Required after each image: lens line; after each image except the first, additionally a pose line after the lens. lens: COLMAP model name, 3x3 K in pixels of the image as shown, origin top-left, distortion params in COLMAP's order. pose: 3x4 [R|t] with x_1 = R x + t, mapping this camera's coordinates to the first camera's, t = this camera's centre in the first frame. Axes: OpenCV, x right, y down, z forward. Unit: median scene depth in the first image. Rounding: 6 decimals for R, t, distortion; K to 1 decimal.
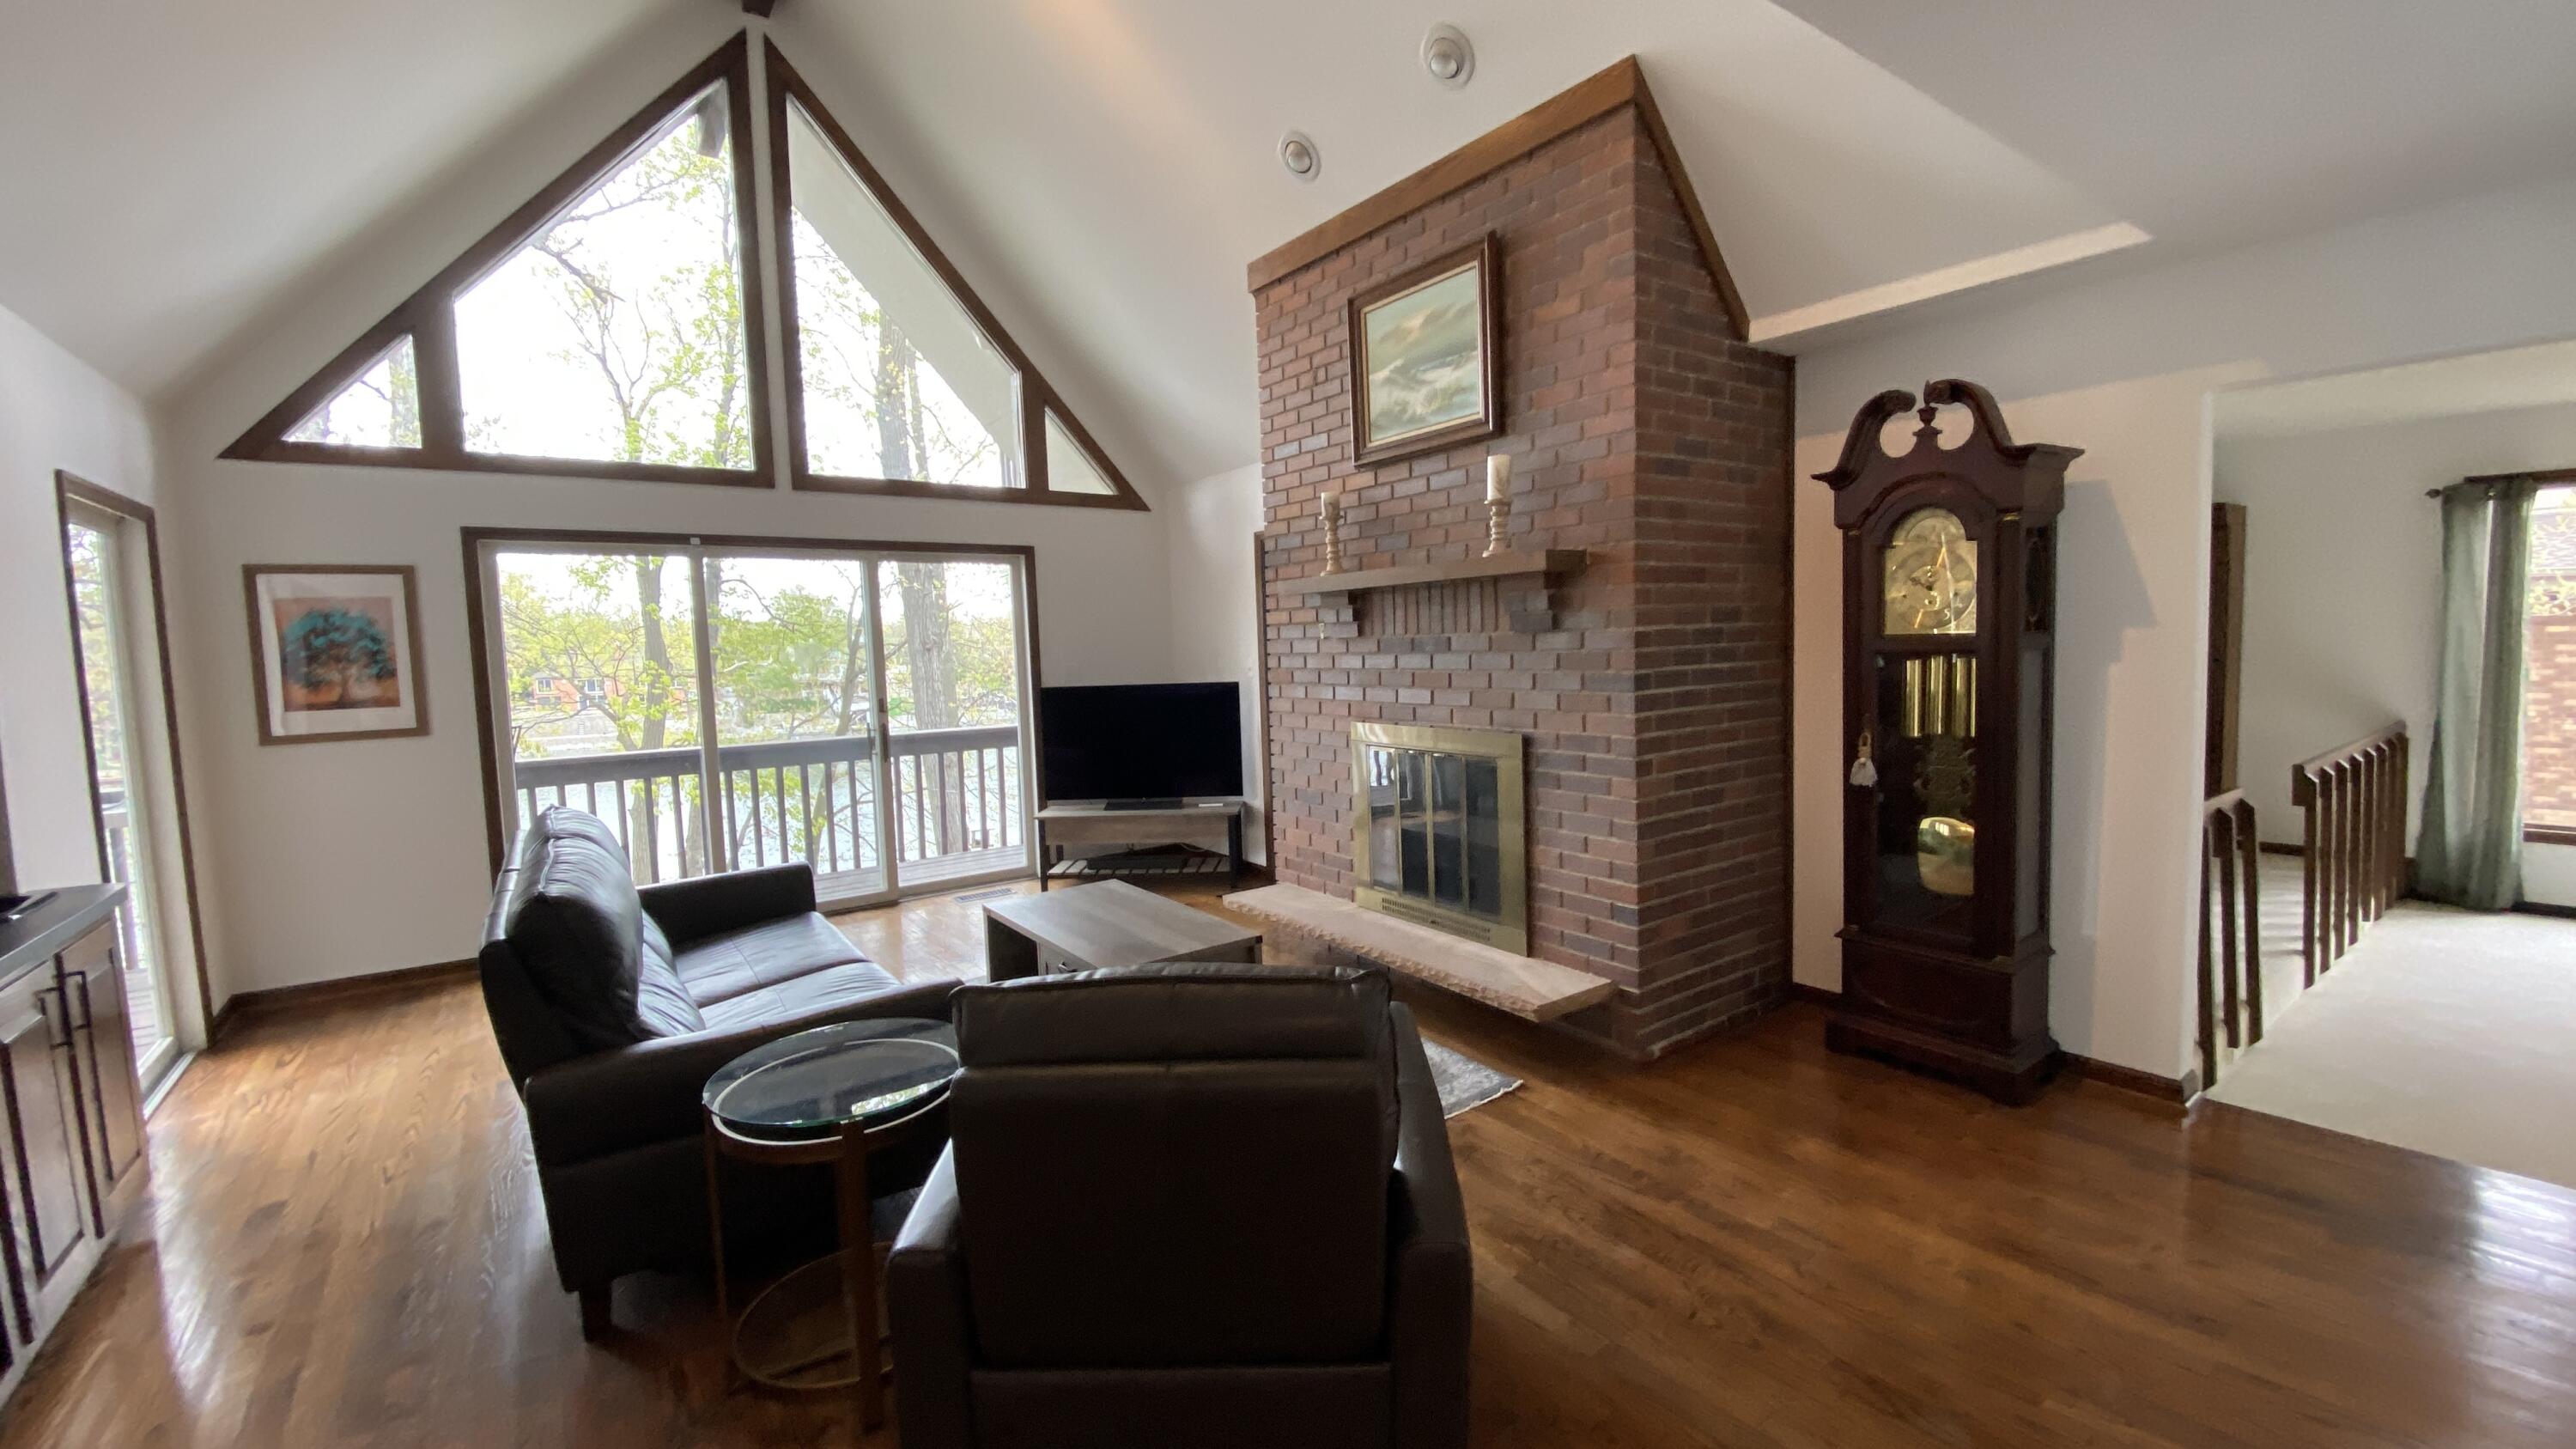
lens RADIAL K [[1051.2, 0, 1292.3], [0, 1051.2, 726.9], [0, 0, 1]] dist [0.015012, -0.000112]
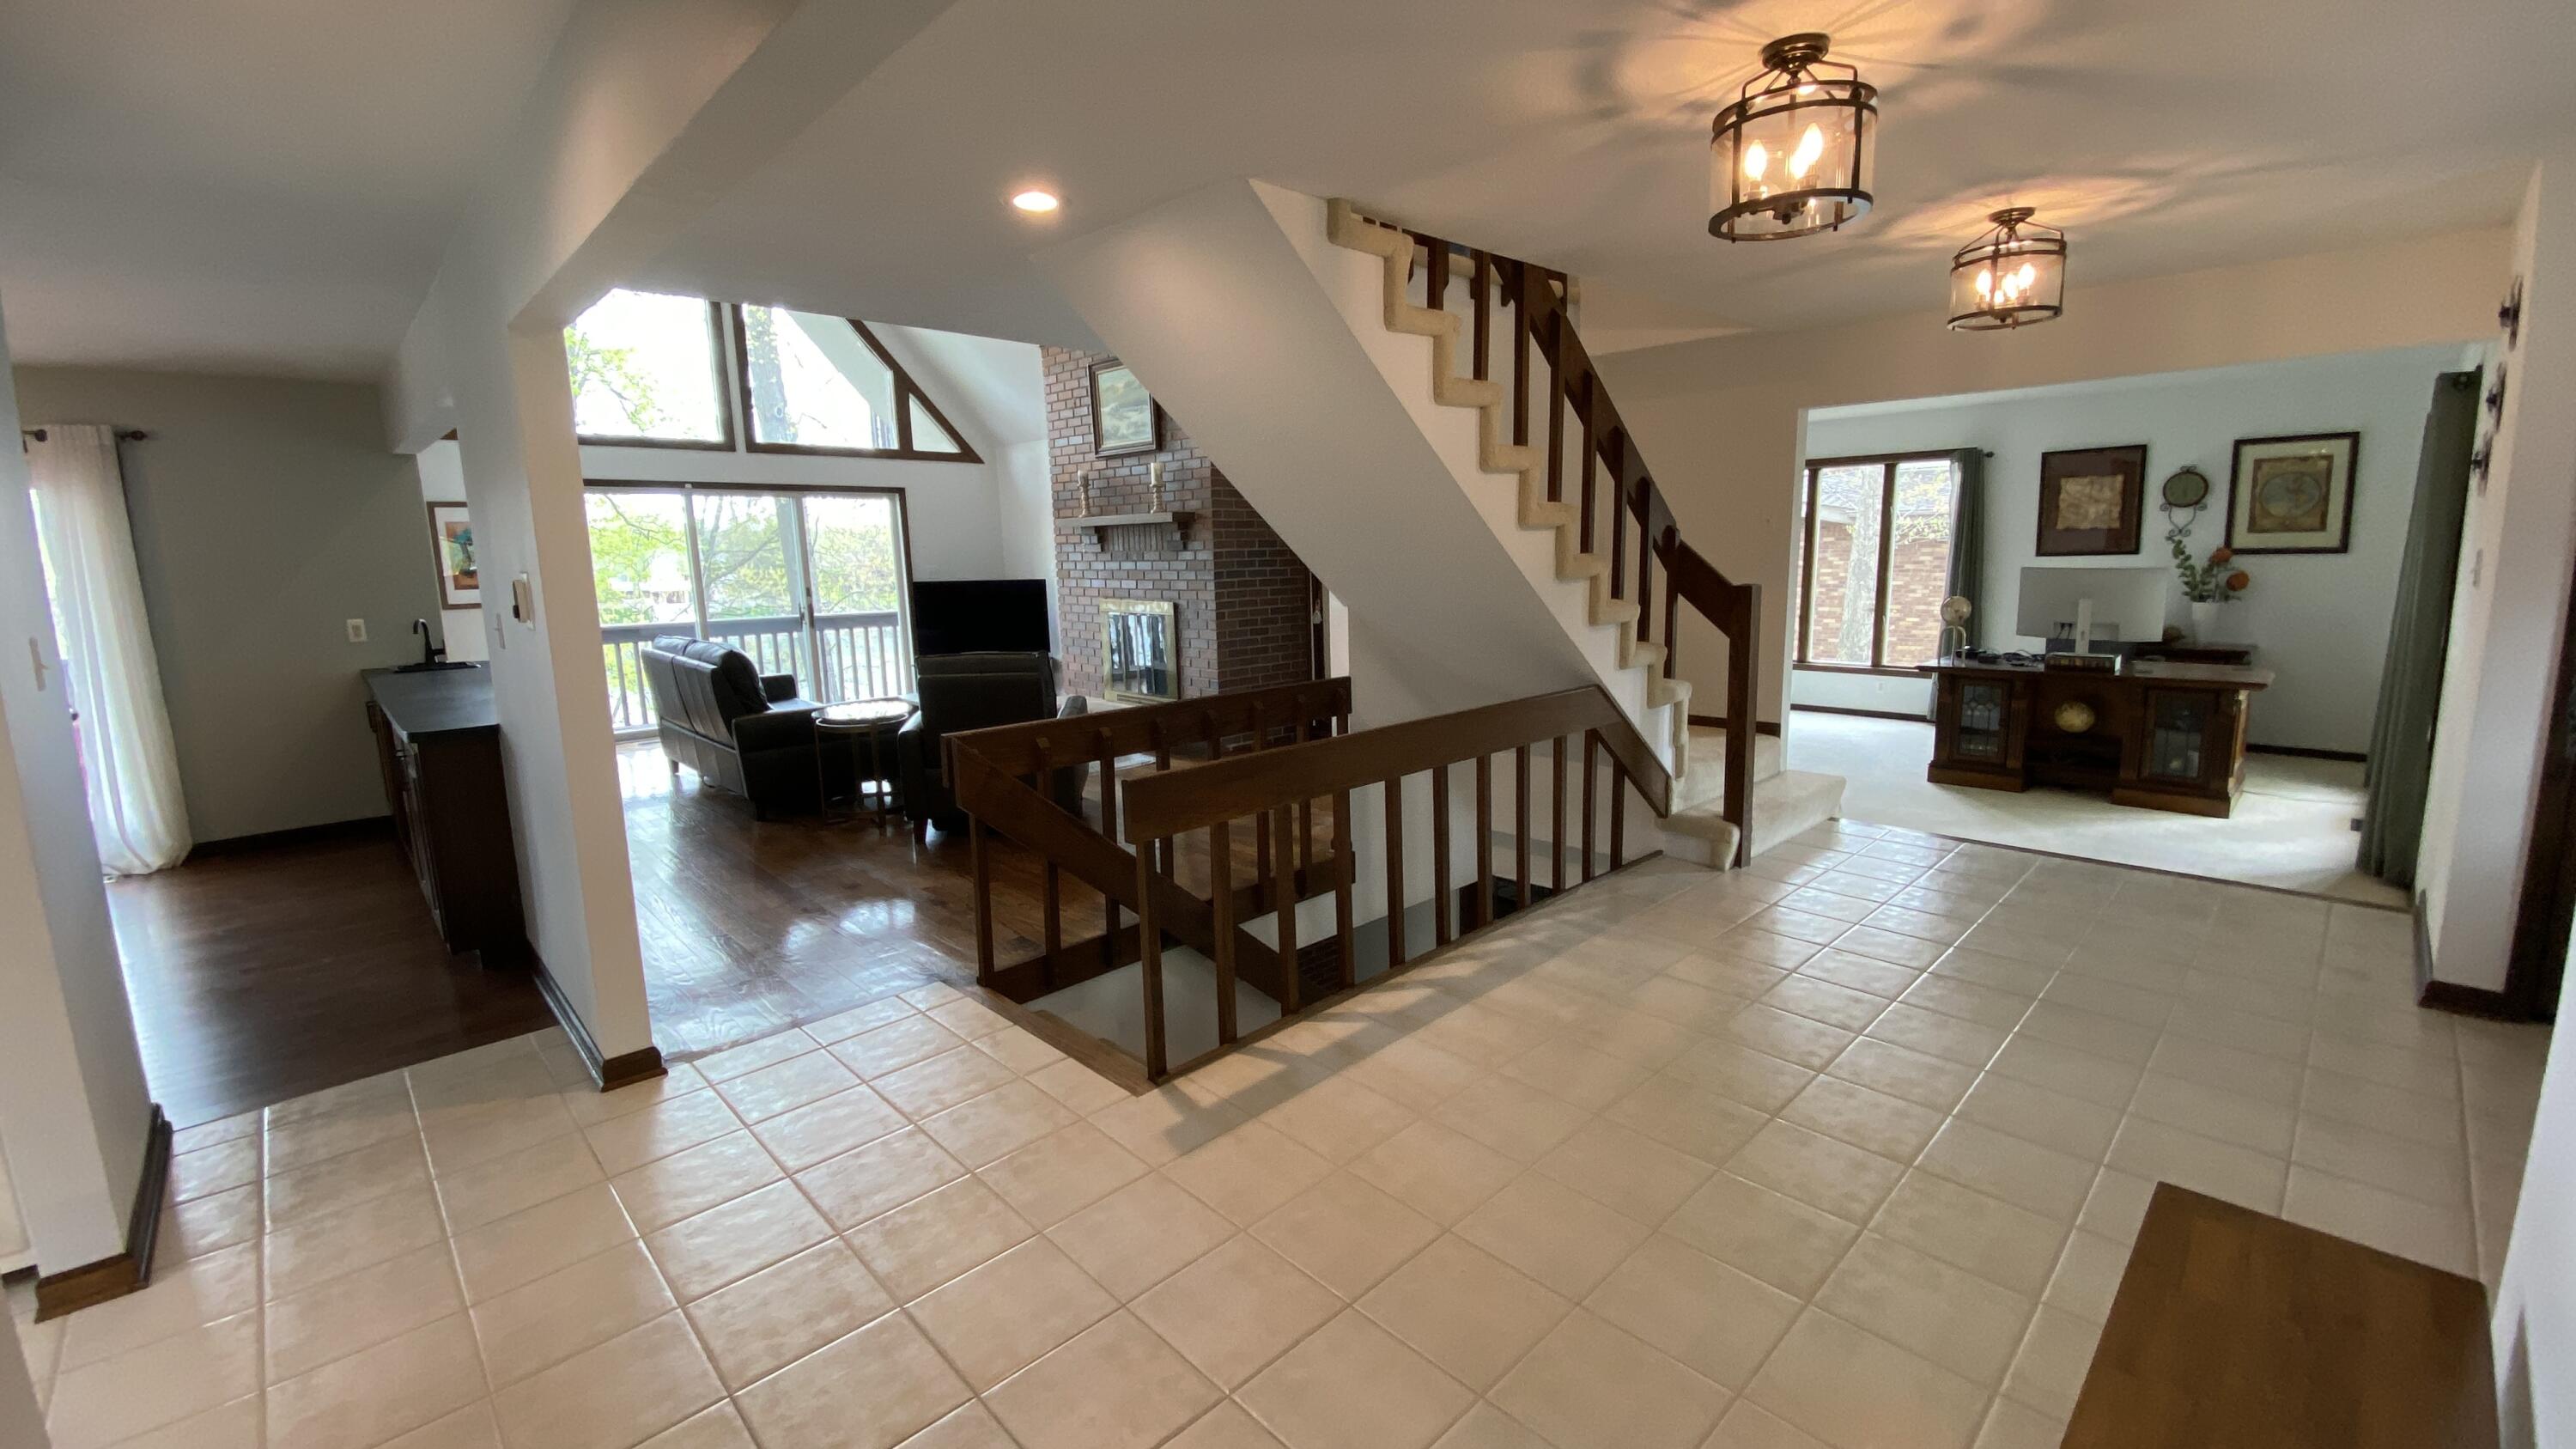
lens RADIAL K [[1051.2, 0, 1298.1], [0, 1051.2, 727.5], [0, 0, 1]] dist [0.015012, -0.000112]
pose [[0.990582, -0.013166, 0.136284, 0.149802], [0.001737, 0.996495, 0.083639, 0.065855], [-0.136907, -0.082614, 0.987133, -0.872936]]
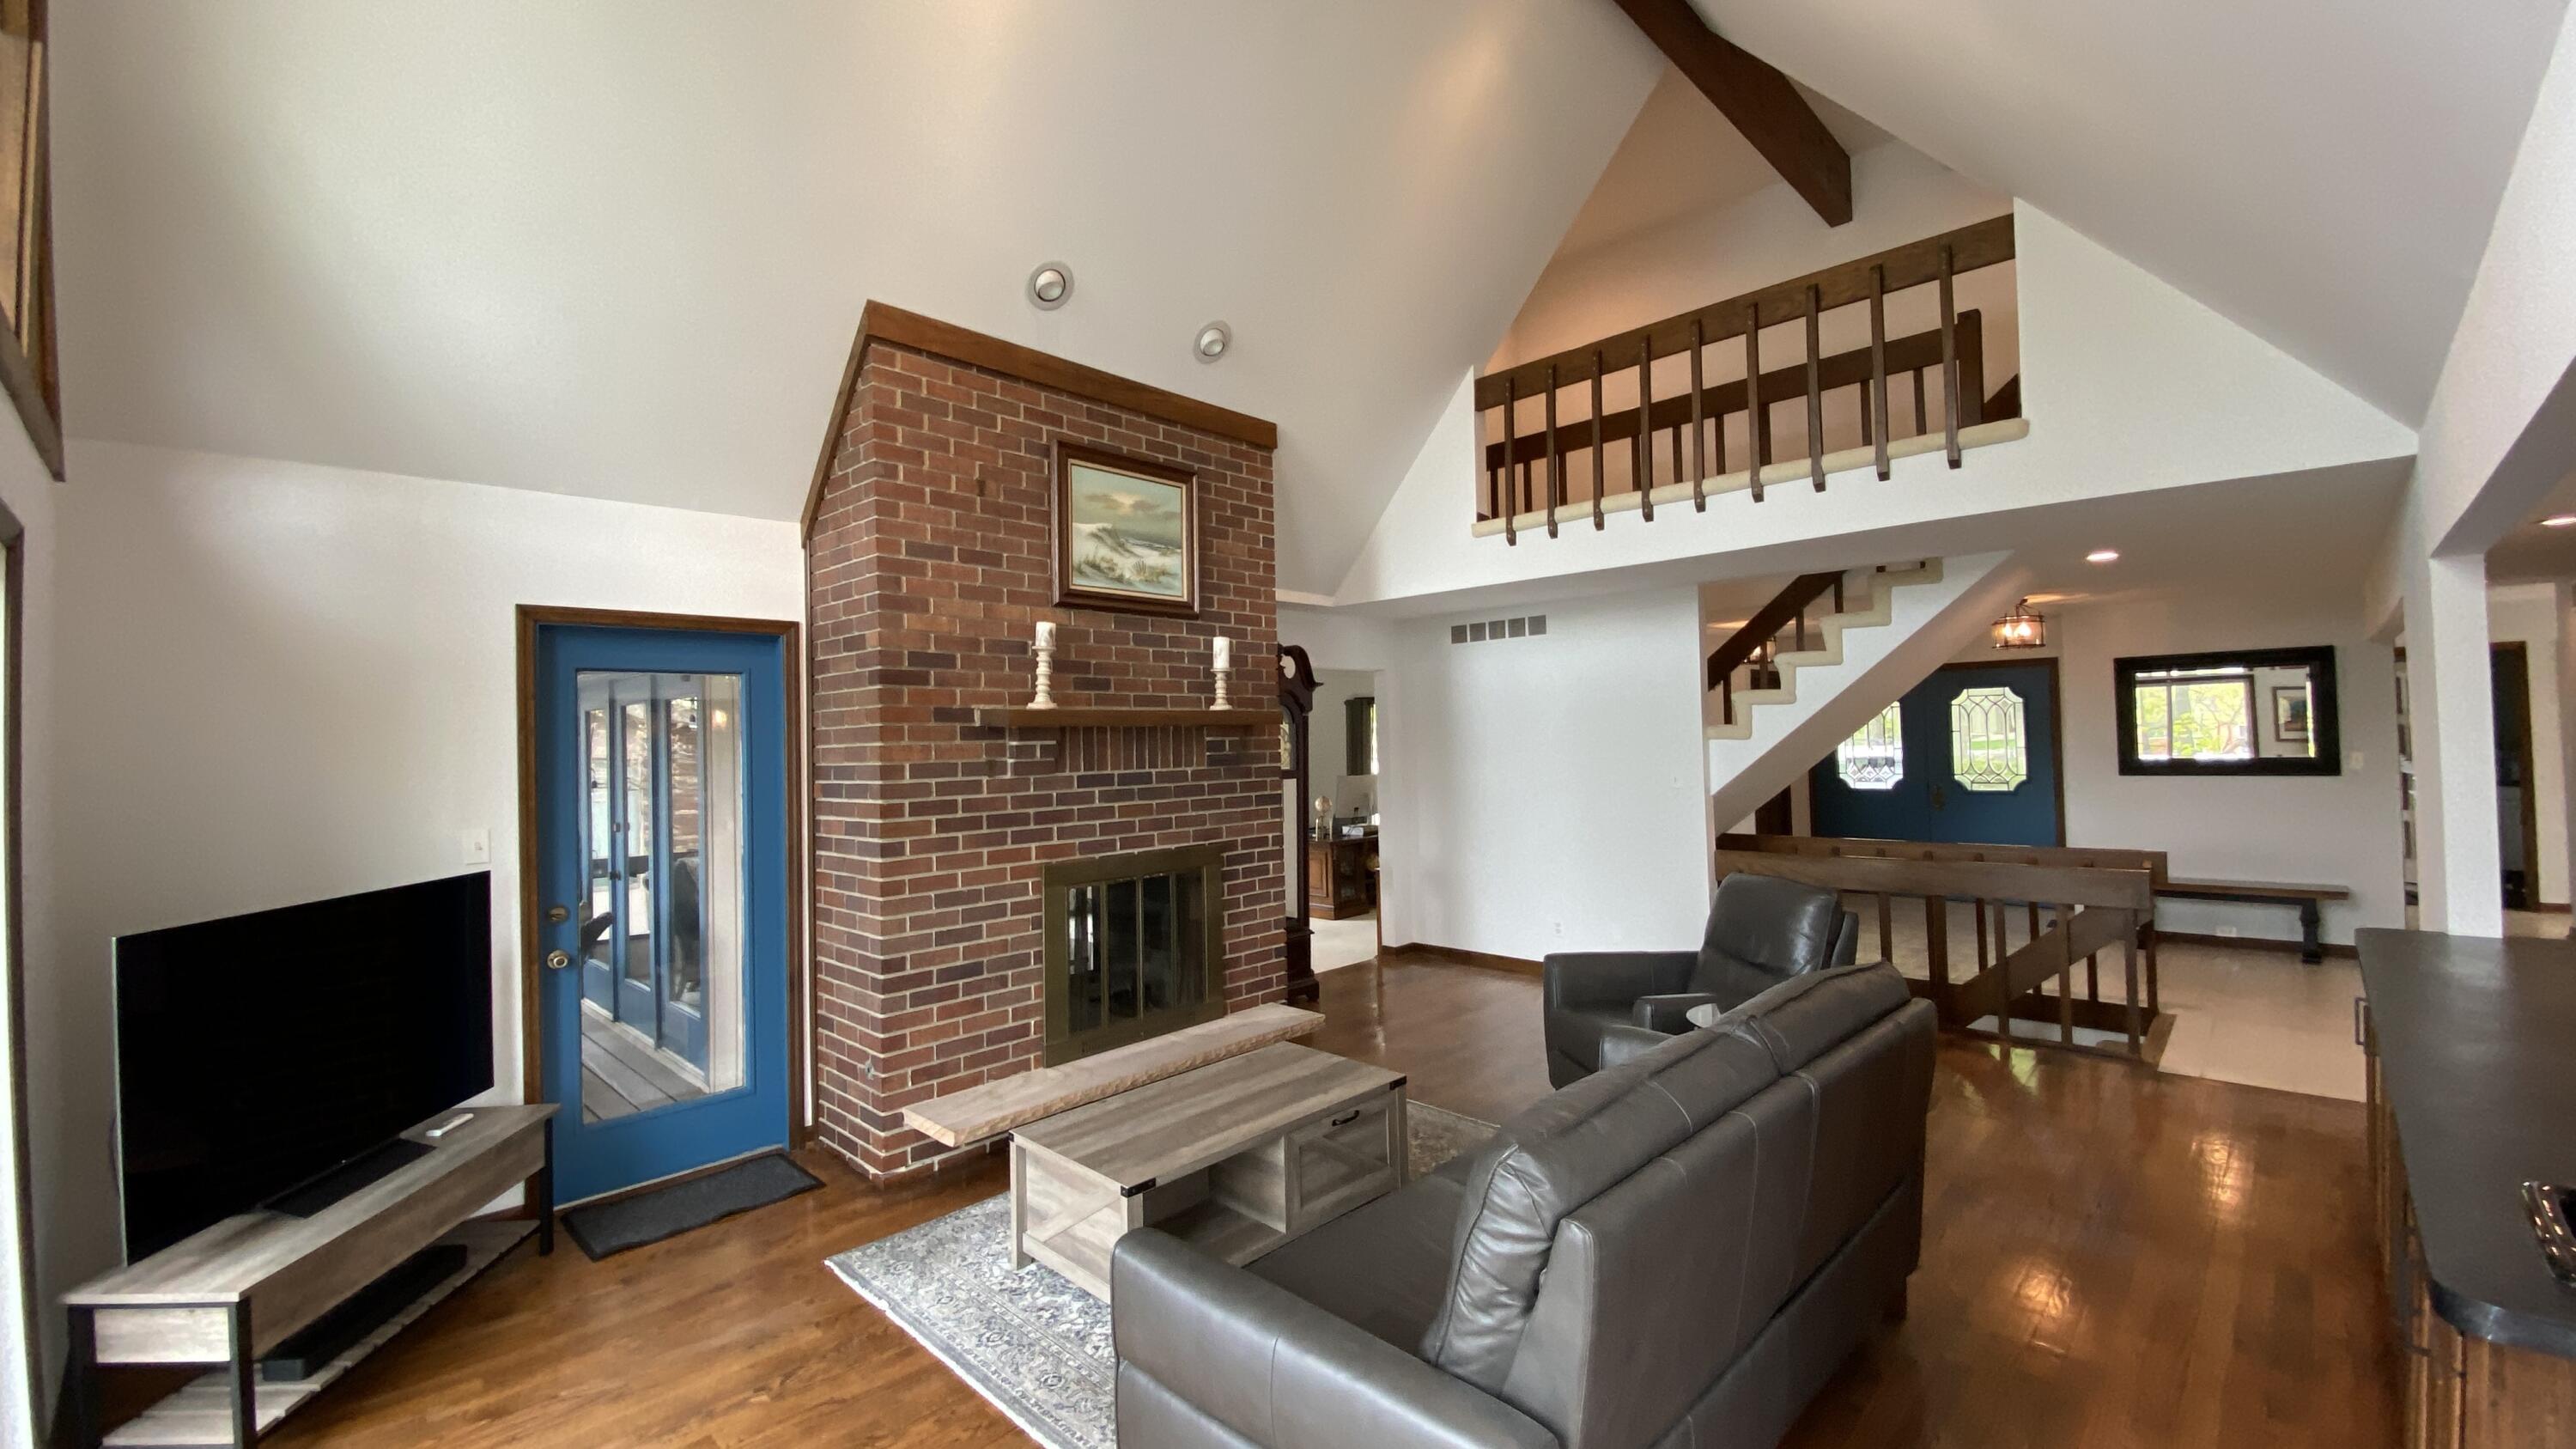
lens RADIAL K [[1051.2, 0, 1295.6], [0, 1051.2, 715.2], [0, 0, 1]] dist [0.015012, -0.000112]
pose [[-0.209728, 0.057769, 0.976052, -0.923406], [0.108592, 0.993454, -0.035465, -0.081612], [-0.971711, 0.098553, -0.214628, 0.981278]]
